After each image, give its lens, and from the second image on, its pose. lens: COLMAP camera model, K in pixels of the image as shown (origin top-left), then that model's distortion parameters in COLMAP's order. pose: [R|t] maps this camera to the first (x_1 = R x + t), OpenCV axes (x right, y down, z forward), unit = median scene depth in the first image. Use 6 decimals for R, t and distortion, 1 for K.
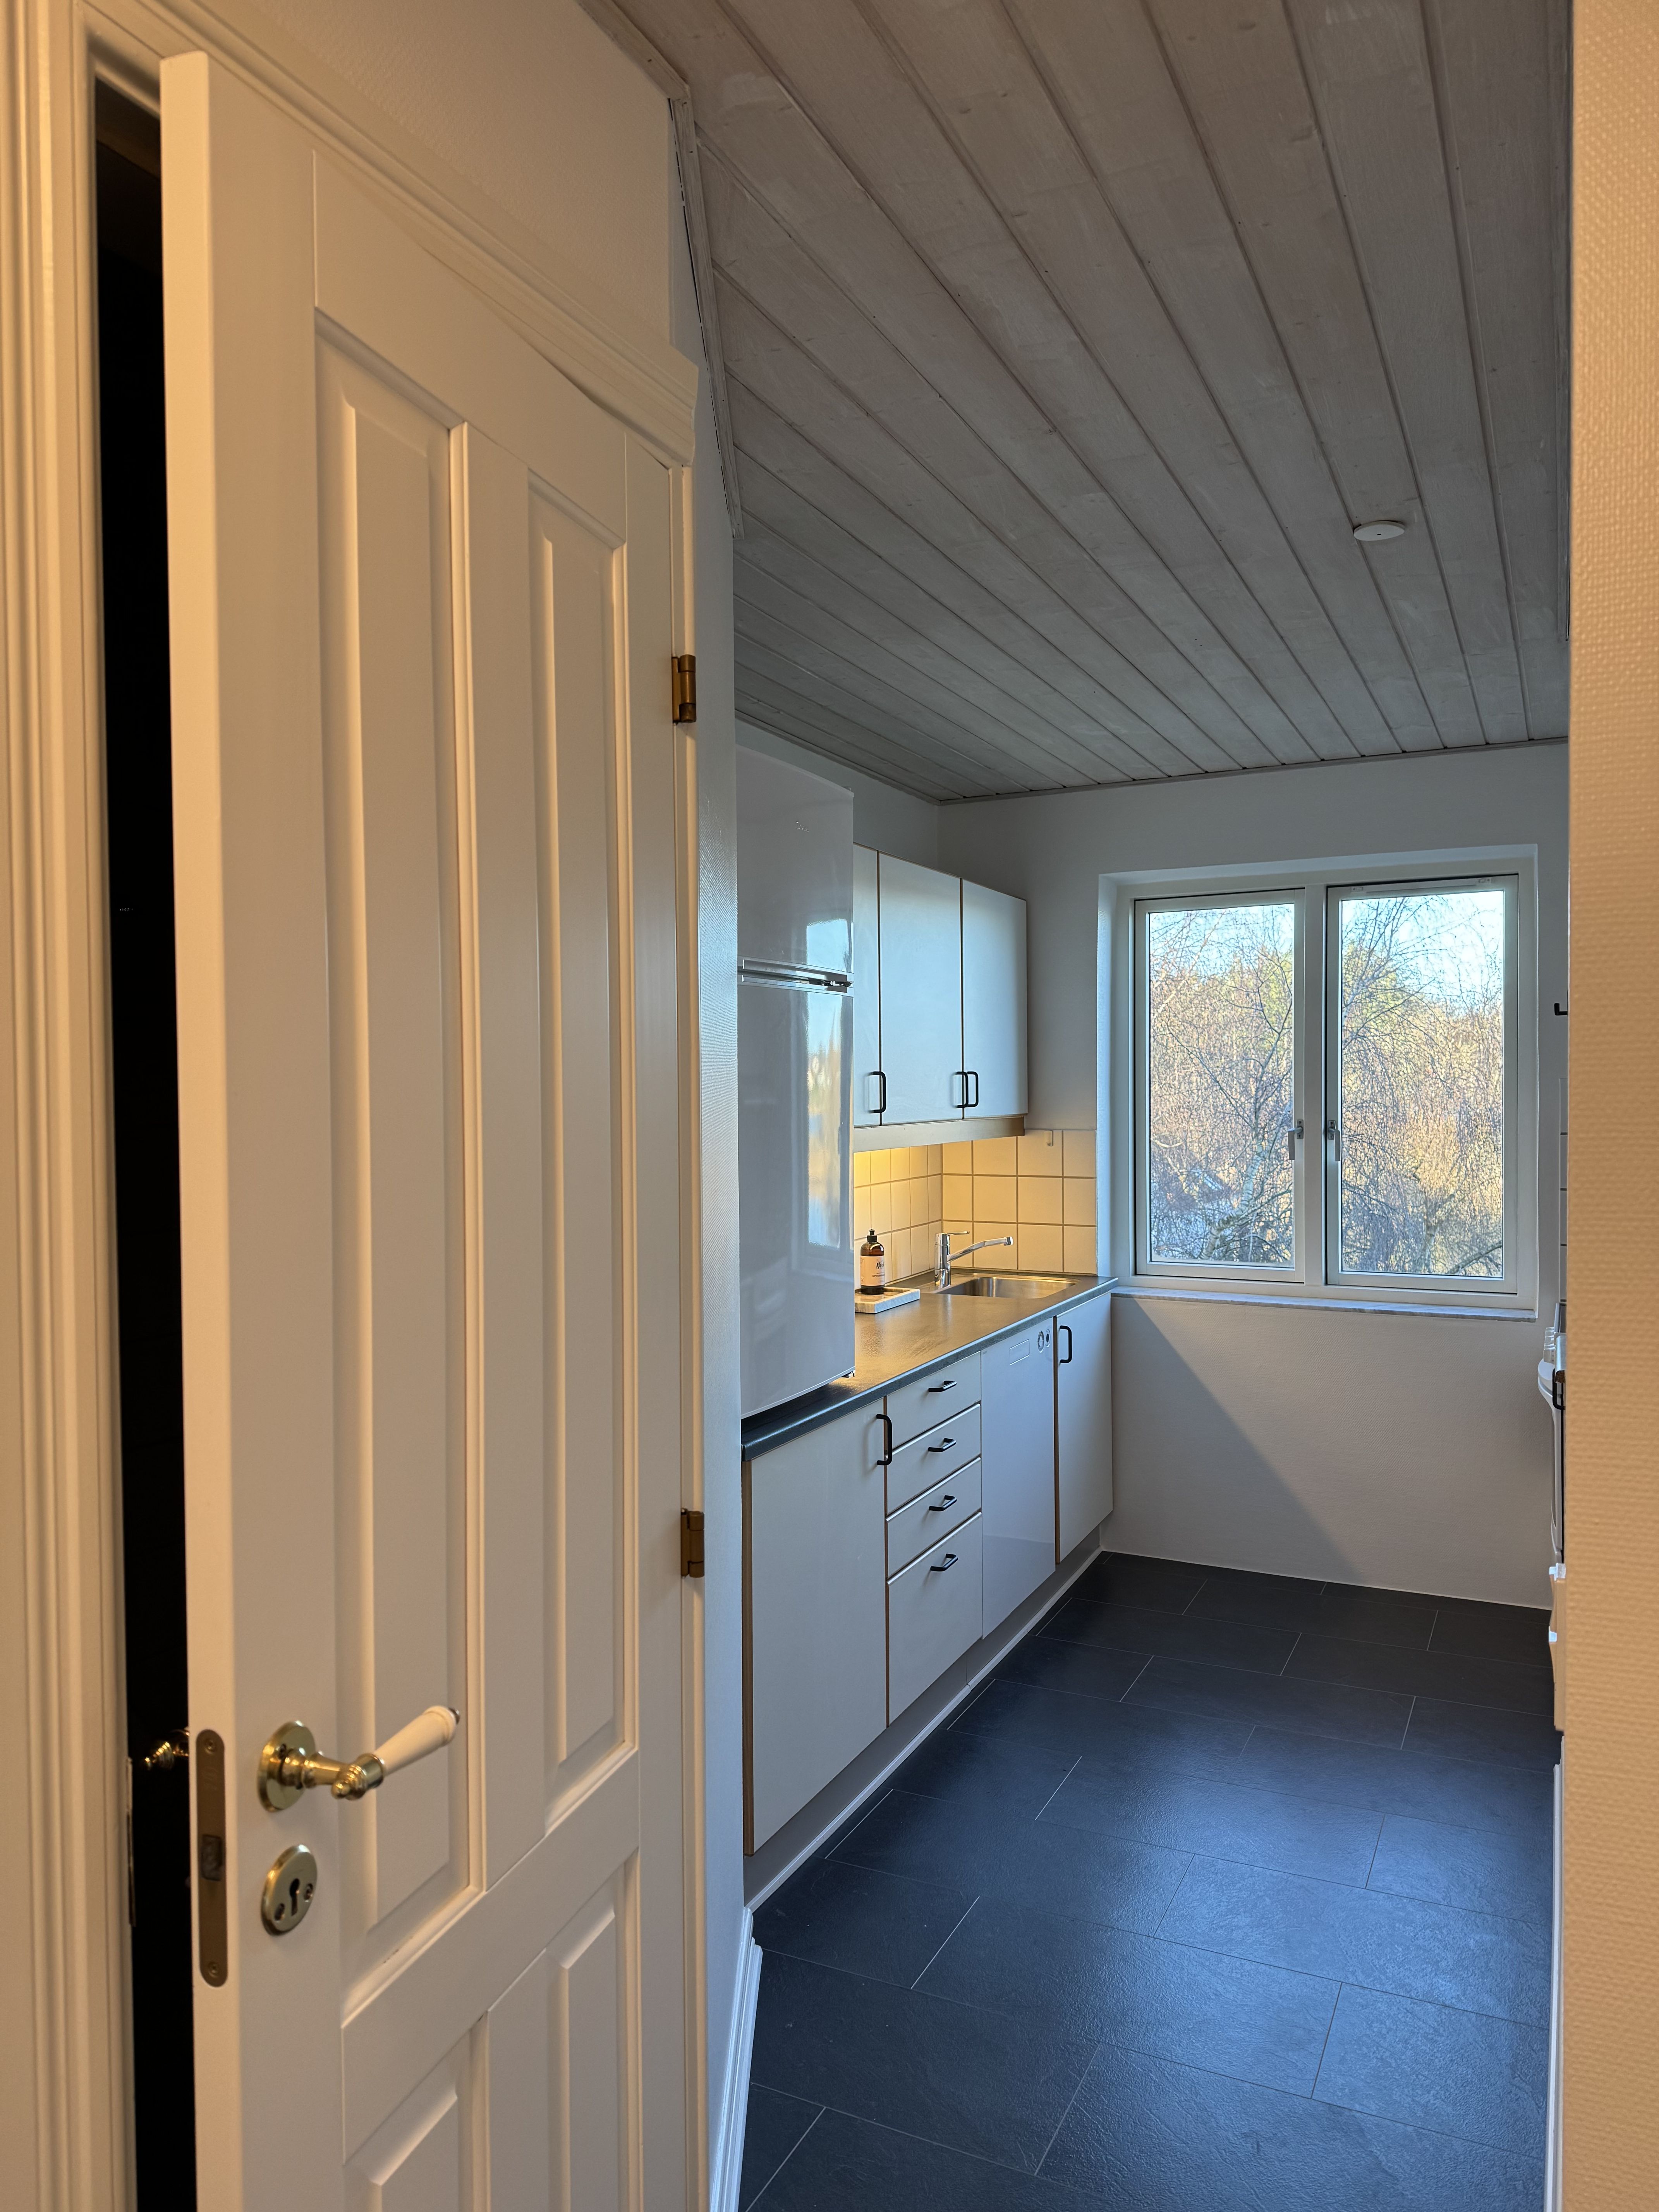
lens RADIAL K [[1515.1, 0, 827.8], [0, 1515.1, 1117.4], [0, 0, 1]] dist [0.118619, 0.000559]
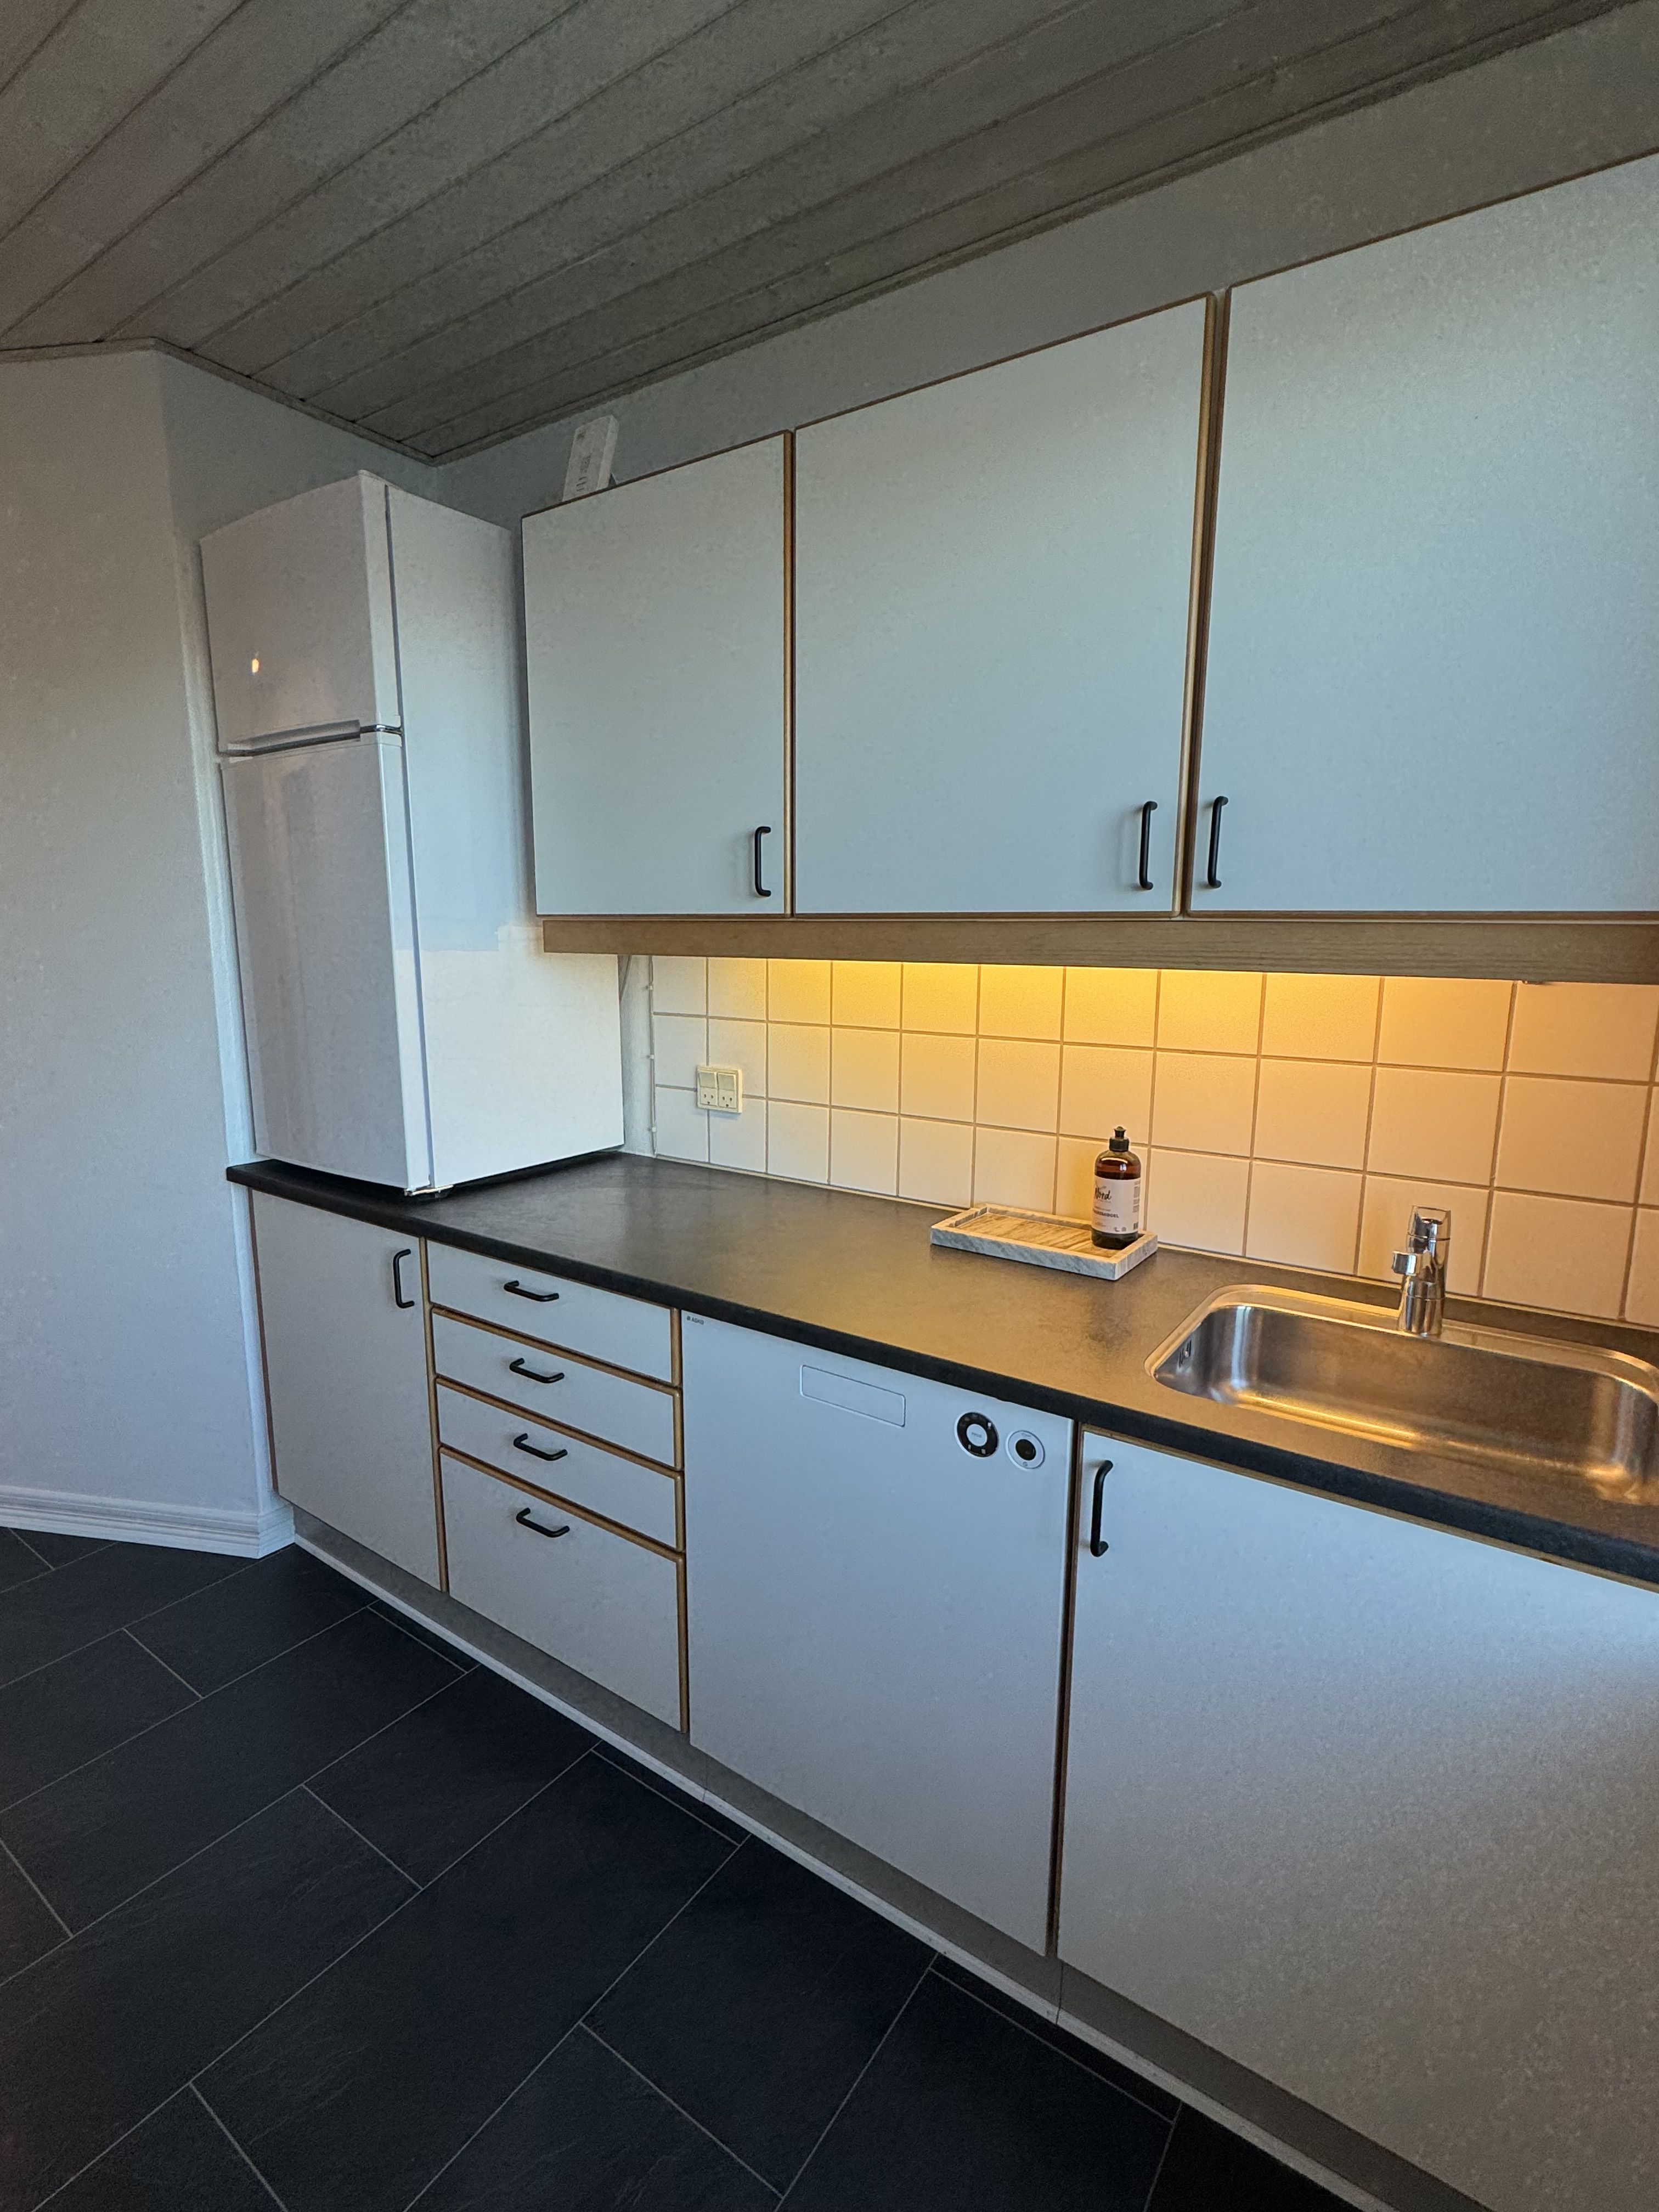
lens RADIAL K [[1070.9, 0, 829.5], [0, 1070.9, 1106.0], [0, 0, 1]] dist [-0.012574, -0.000807]
pose [[-0.162338, 0.172765, -0.971493, 0.406137], [-0.025087, 0.983512, 0.179094, 0.002254], [0.986416, 0.053446, -0.155327, 0.958163]]
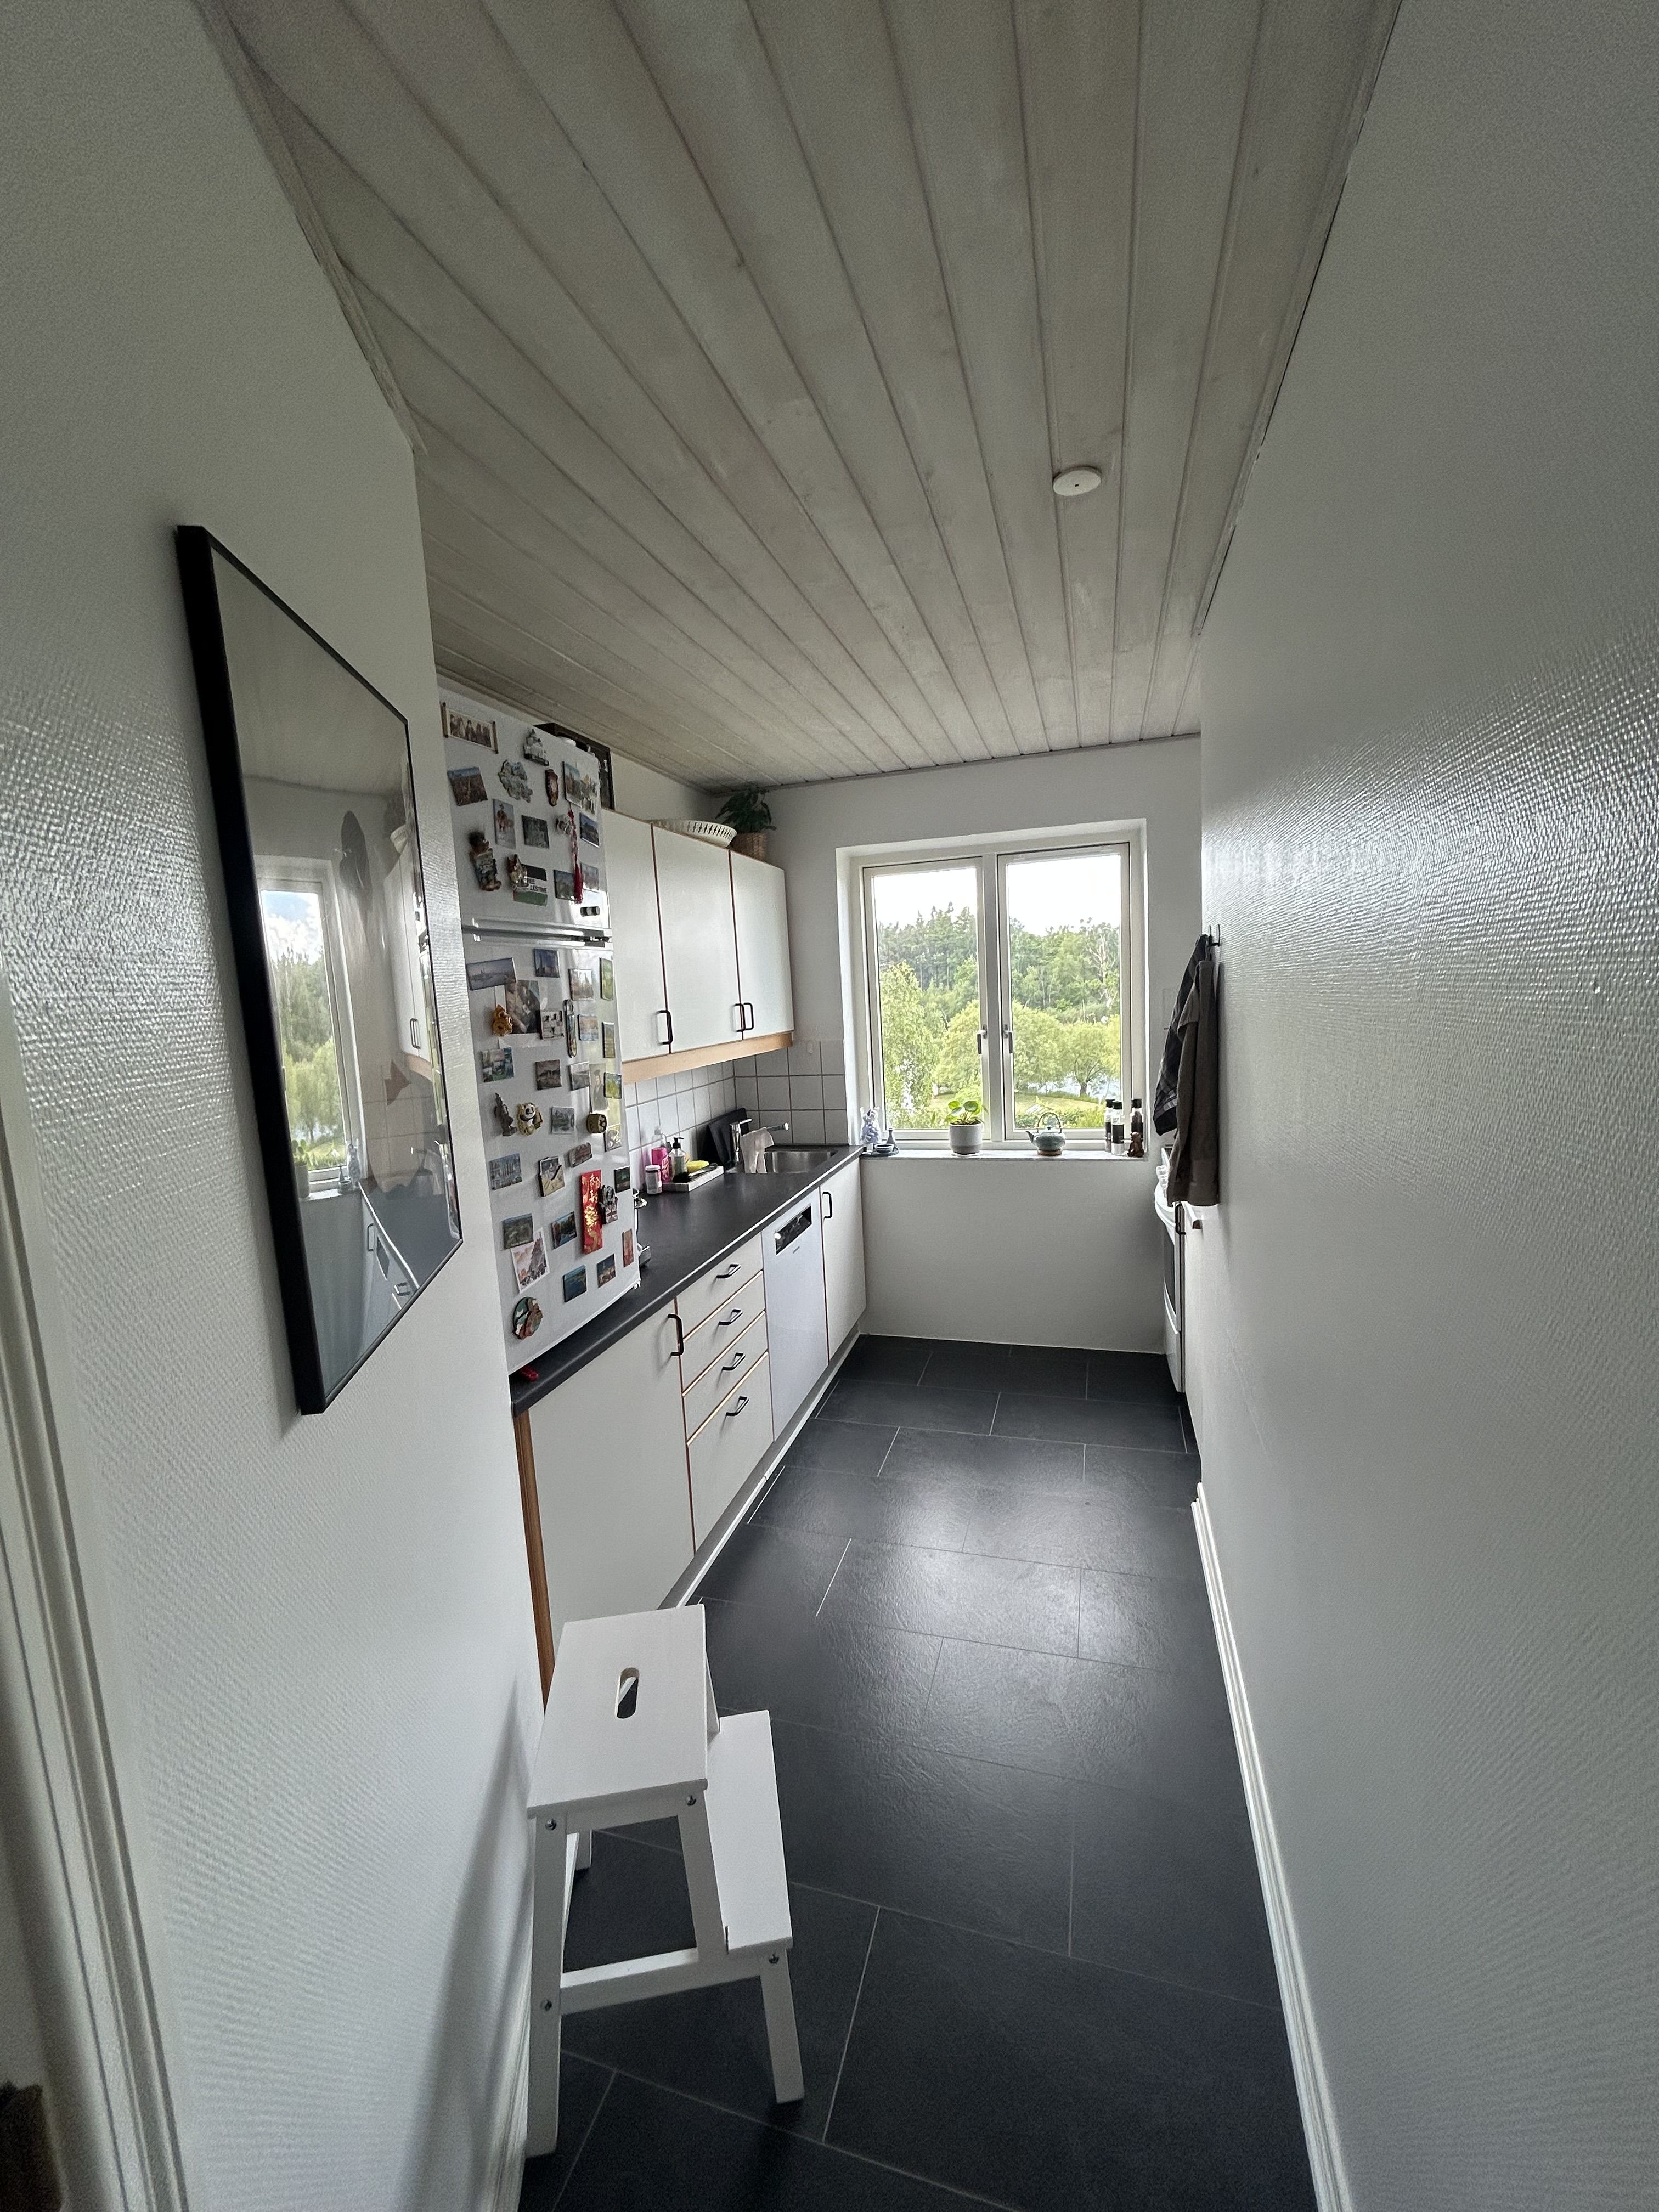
lens RADIAL K [[885.5, 0, 833.8], [0, 885.5, 1095.1], [0, 0, 1]] dist [-0.001443, -0.000078]
pose [[0.985928, -0.062306, 0.155127, 0.045957], [0.047542, 0.994136, 0.097131, -0.021829], [-0.160269, -0.088389, 0.983108, 0.241037]]
